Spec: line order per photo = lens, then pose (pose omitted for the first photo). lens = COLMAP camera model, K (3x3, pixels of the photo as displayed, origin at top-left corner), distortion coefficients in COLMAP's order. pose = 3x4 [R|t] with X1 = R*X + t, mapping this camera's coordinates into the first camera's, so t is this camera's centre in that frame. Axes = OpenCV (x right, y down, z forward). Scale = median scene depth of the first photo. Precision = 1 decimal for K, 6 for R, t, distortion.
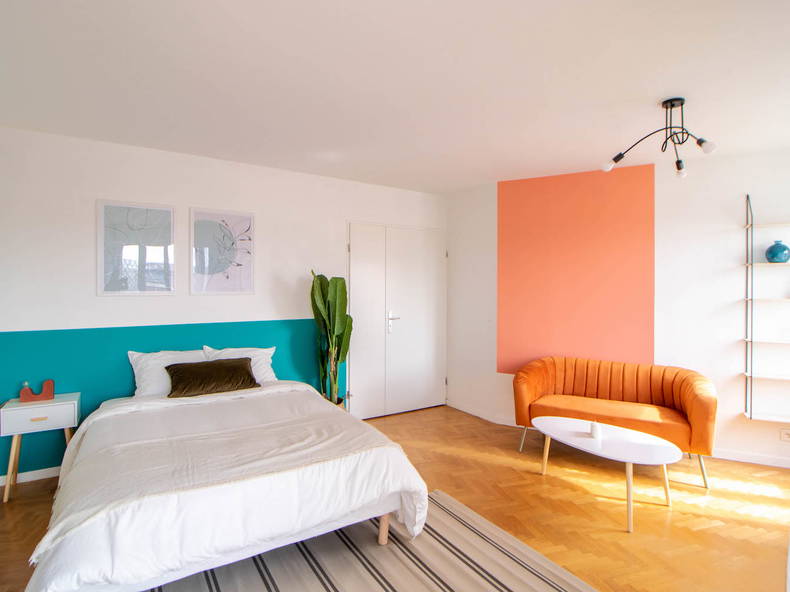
lens RADIAL K [[428.8, 0, 400.4], [0, 428.8, 303.4], [0, 0, 1]] dist [-0.019415, -0.000829]
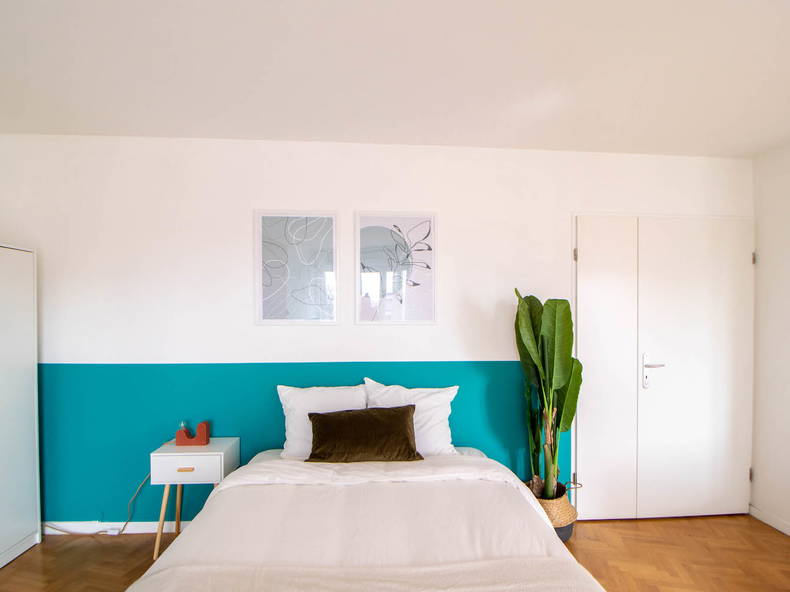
lens RADIAL K [[428.8, 0, 400.4], [0, 428.8, 303.4], [0, 0, 1]] dist [-0.019415, -0.000829]
pose [[0.876887, -0.011128, -0.480569, -0.044103], [-0.019077, 0.998139, -0.057923, -0.013383], [0.480319, 0.059959, 0.875042, 0.324321]]
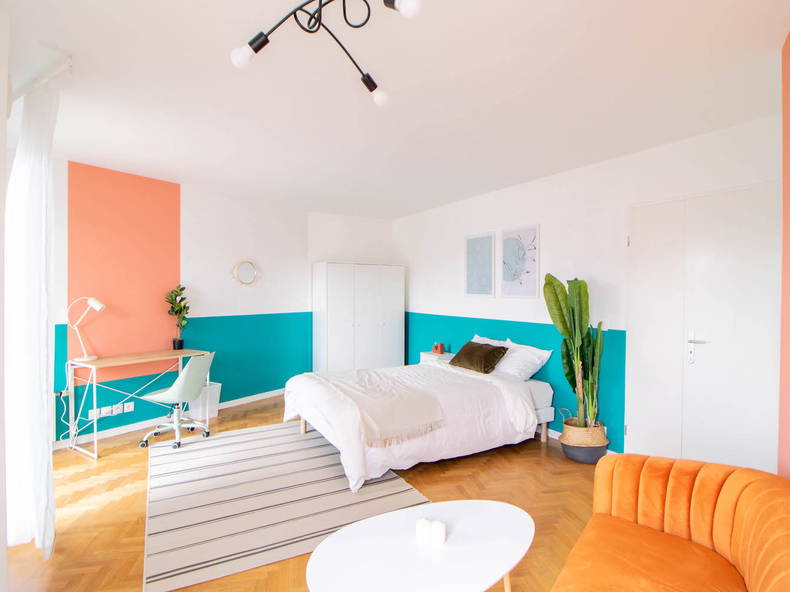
lens RADIAL K [[428.8, 0, 400.4], [0, 428.8, 303.4], [0, 0, 1]] dist [-0.019415, -0.000829]
pose [[-0.045927, 0.014018, -0.998846, 0.714392], [-0.063087, 0.997865, 0.016905, -0.005547], [0.996951, 0.063790, -0.044945, 0.672752]]
